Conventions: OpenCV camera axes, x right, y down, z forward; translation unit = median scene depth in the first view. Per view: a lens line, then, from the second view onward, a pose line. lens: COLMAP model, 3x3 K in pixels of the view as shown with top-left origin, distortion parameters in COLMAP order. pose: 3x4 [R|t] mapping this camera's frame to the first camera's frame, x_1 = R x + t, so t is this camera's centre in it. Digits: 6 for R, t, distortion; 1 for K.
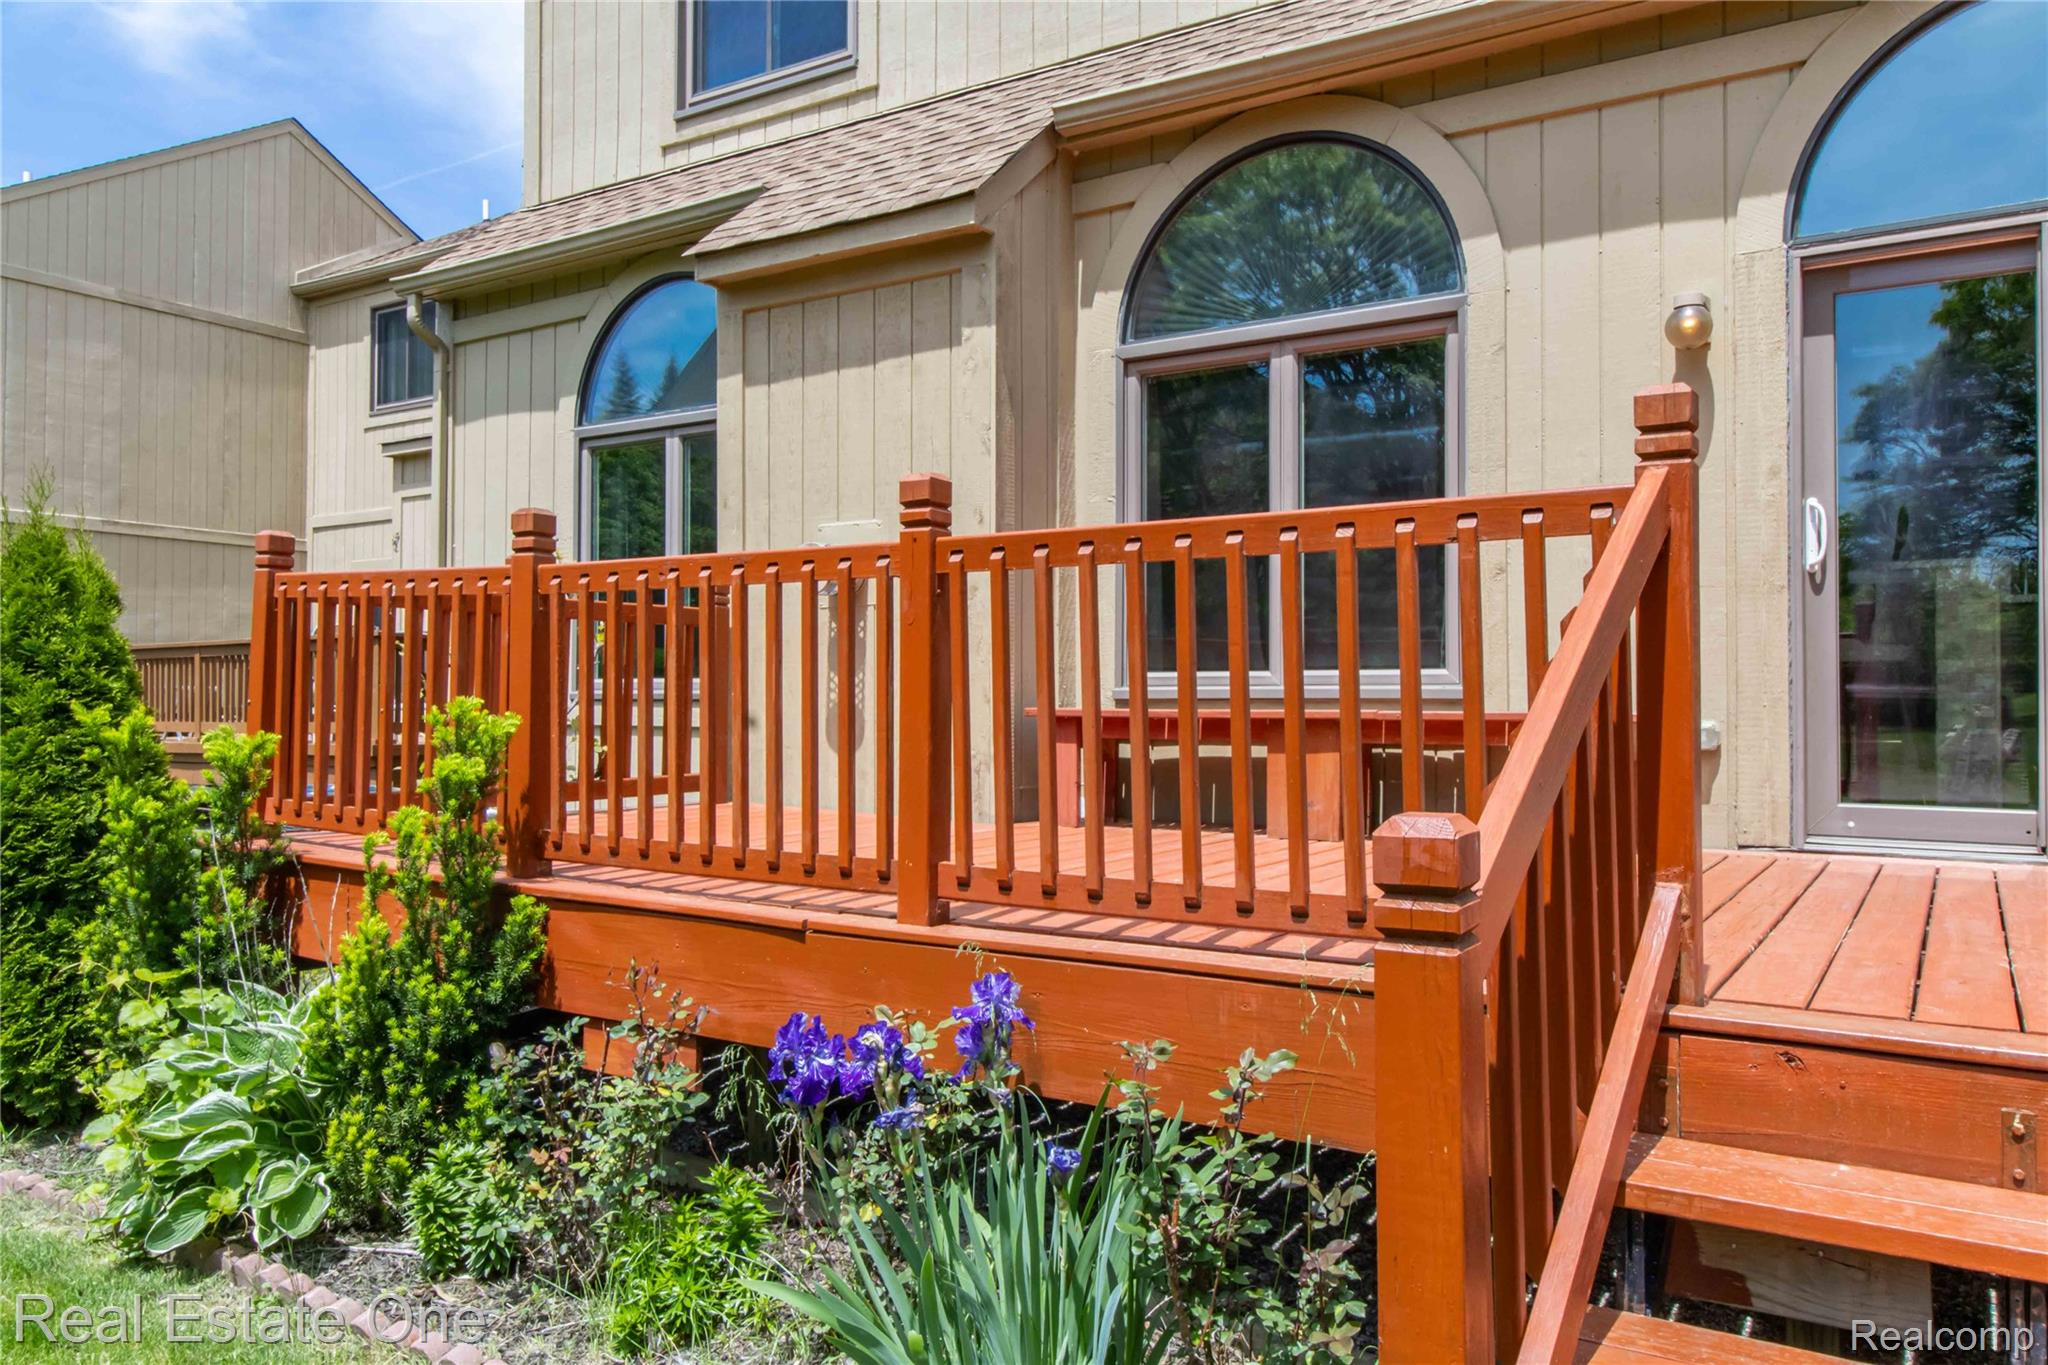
lens RADIAL K [[1450.1, 0, 1072.0], [0, 1450.1, 677.8], [0, 0, 1]] dist [0.007484, -0.000383]
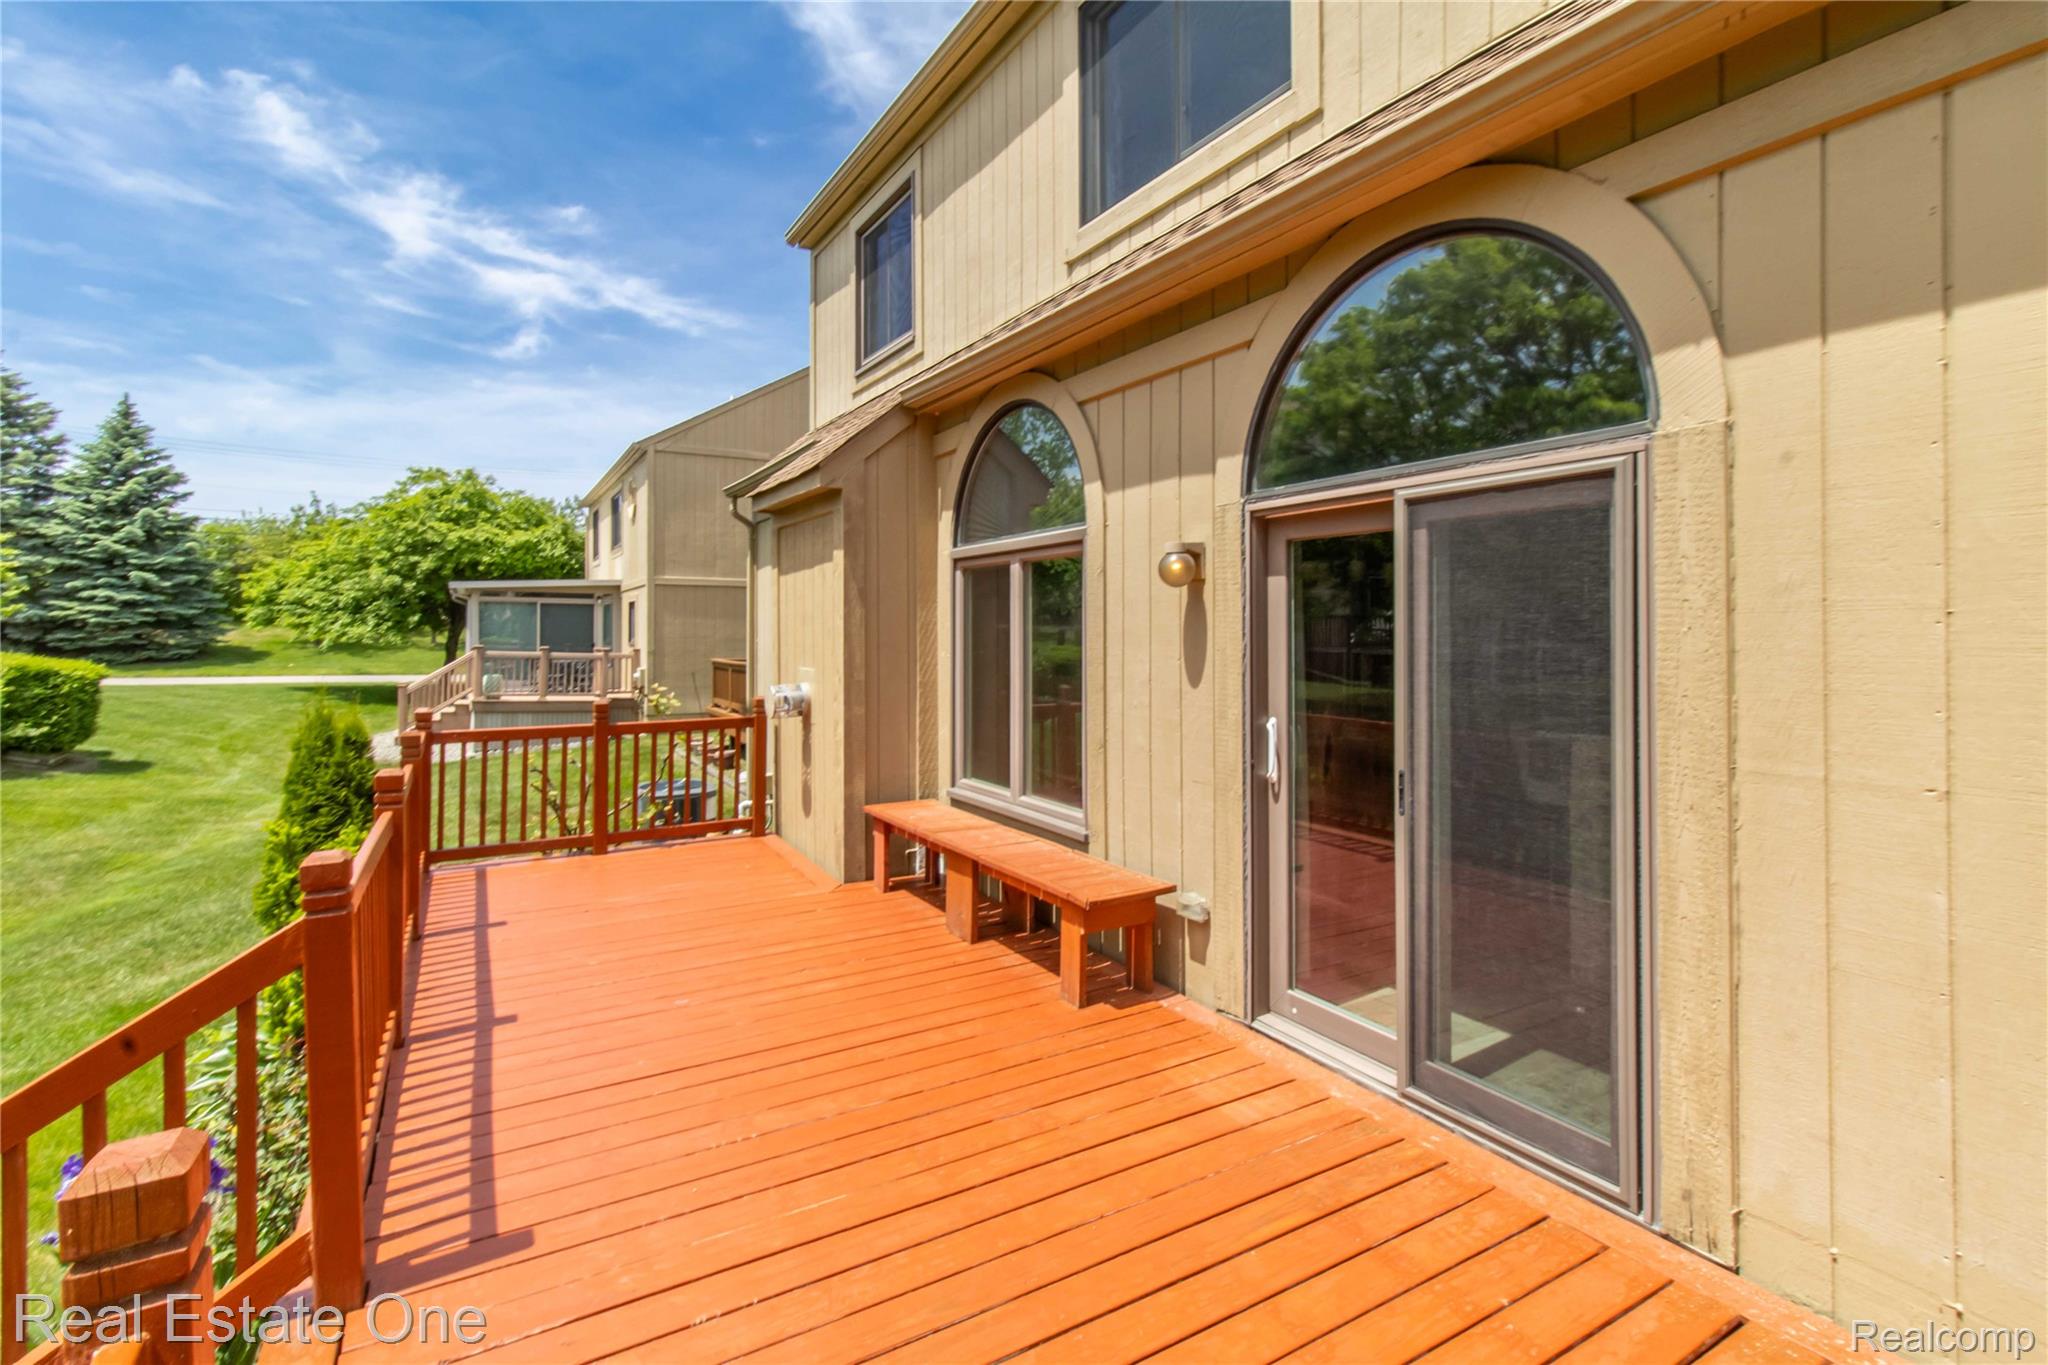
lens RADIAL K [[958.8, 0, 1051.1], [0, 958.8, 625.9], [0, 0, 1]] dist [0.004983, 0.000458]
pose [[0.898708, -0.004538, -0.438524, 0.562979], [0.007712, 0.999955, 0.005456, -0.166214], [0.438480, -0.008285, 0.898703, 0.204150]]
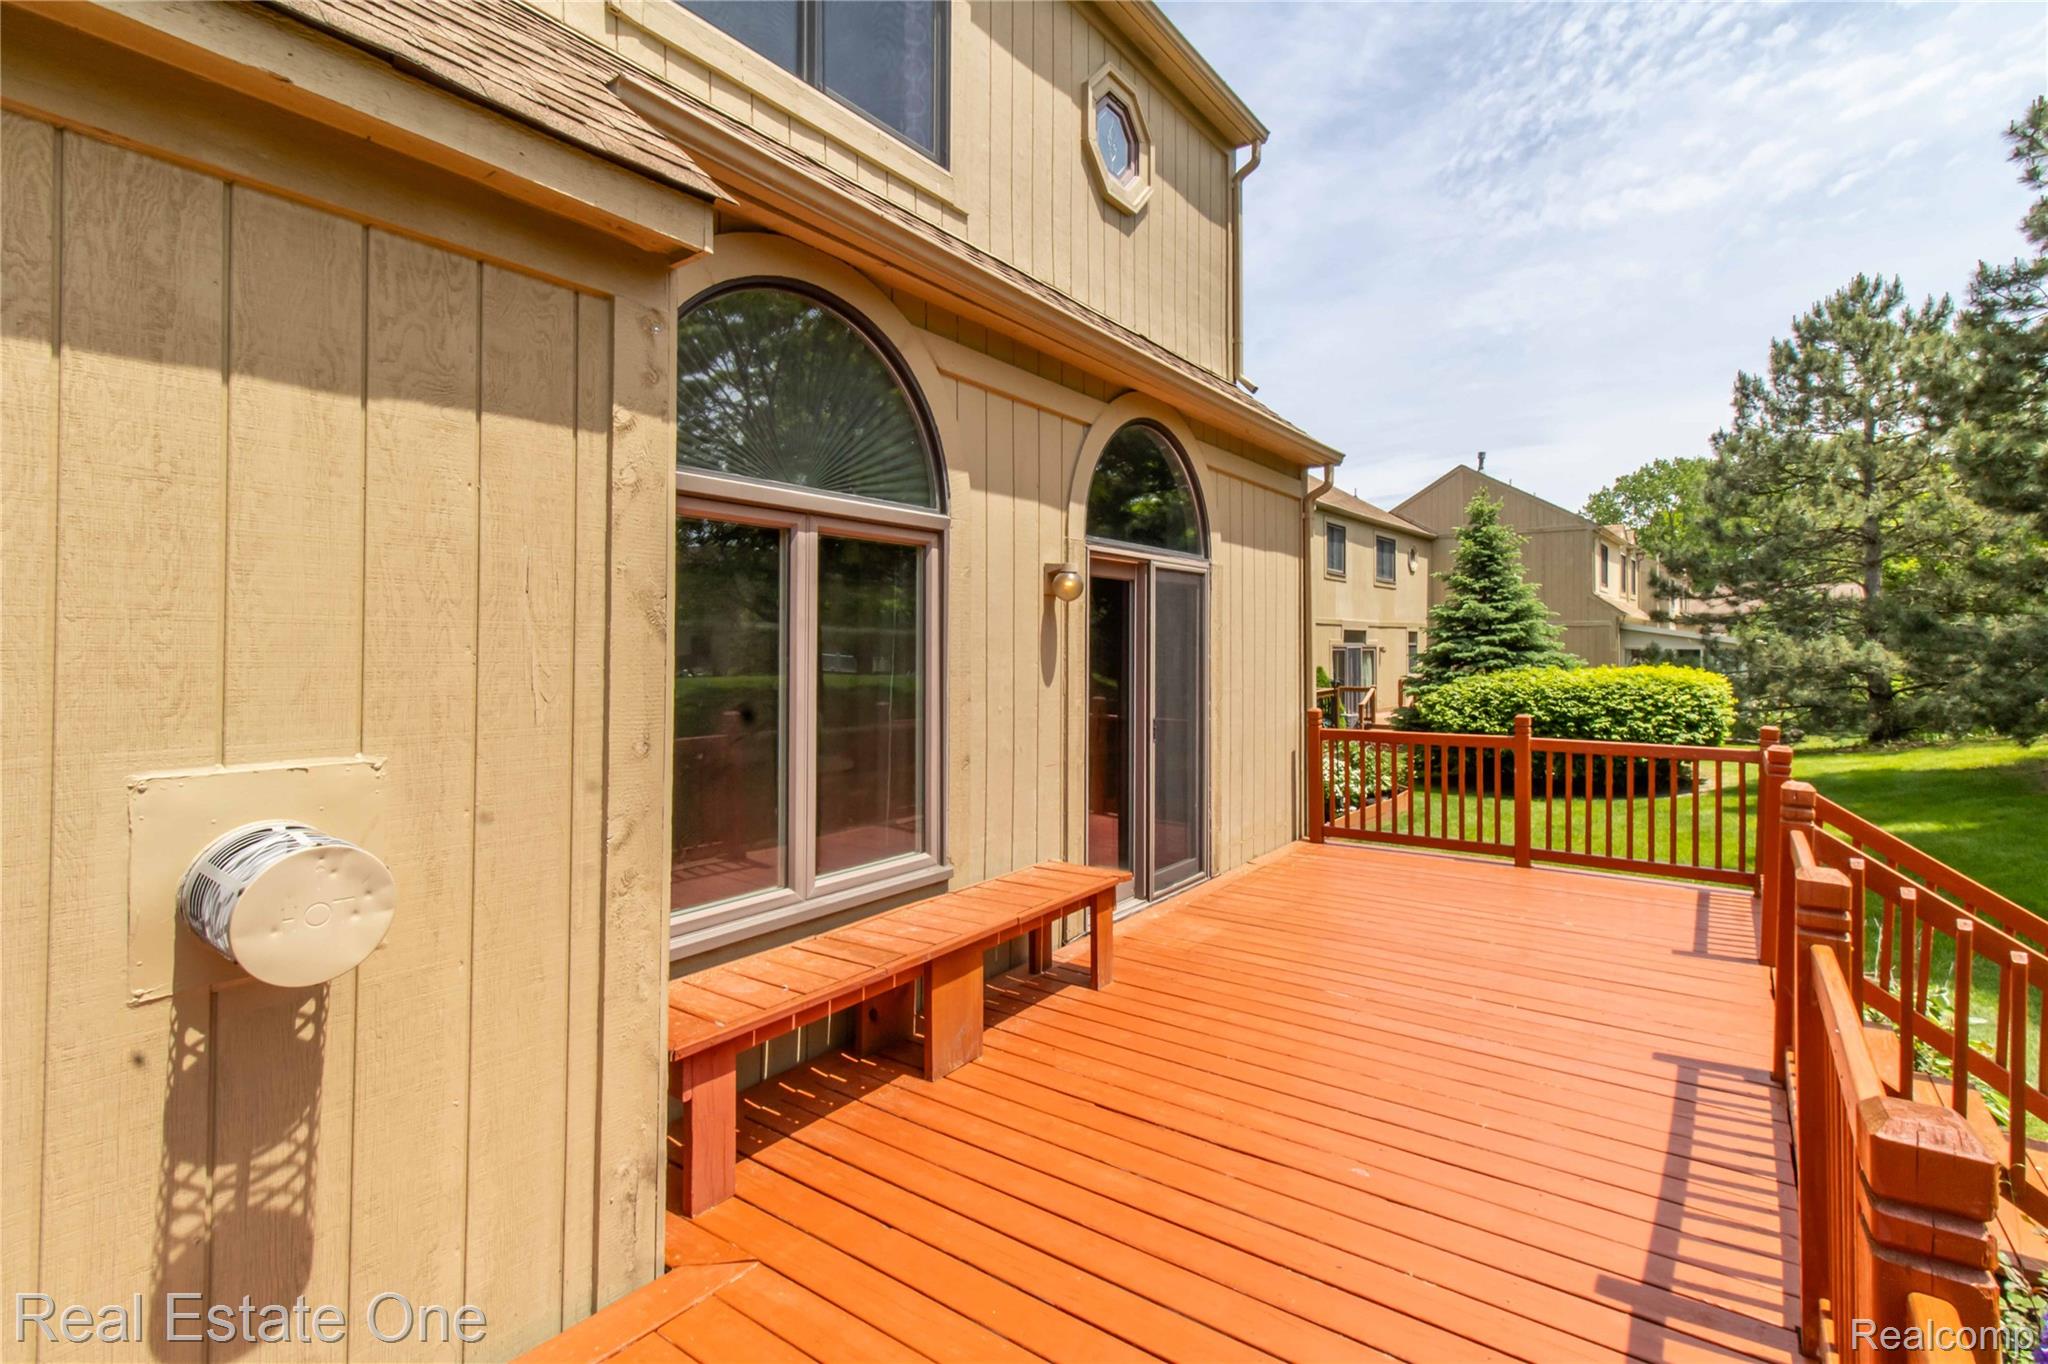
lens RADIAL K [[965.3, 0, 1005.5], [0, 965.3, 629.6], [0, 0, 1]] dist [0.003031, -0.000062]
pose [[0.071910, 0.015998, 0.997283, -0.430934], [-0.017700, 0.999734, -0.014761, -0.153057], [-0.997254, -0.016591, 0.072174, 0.824926]]
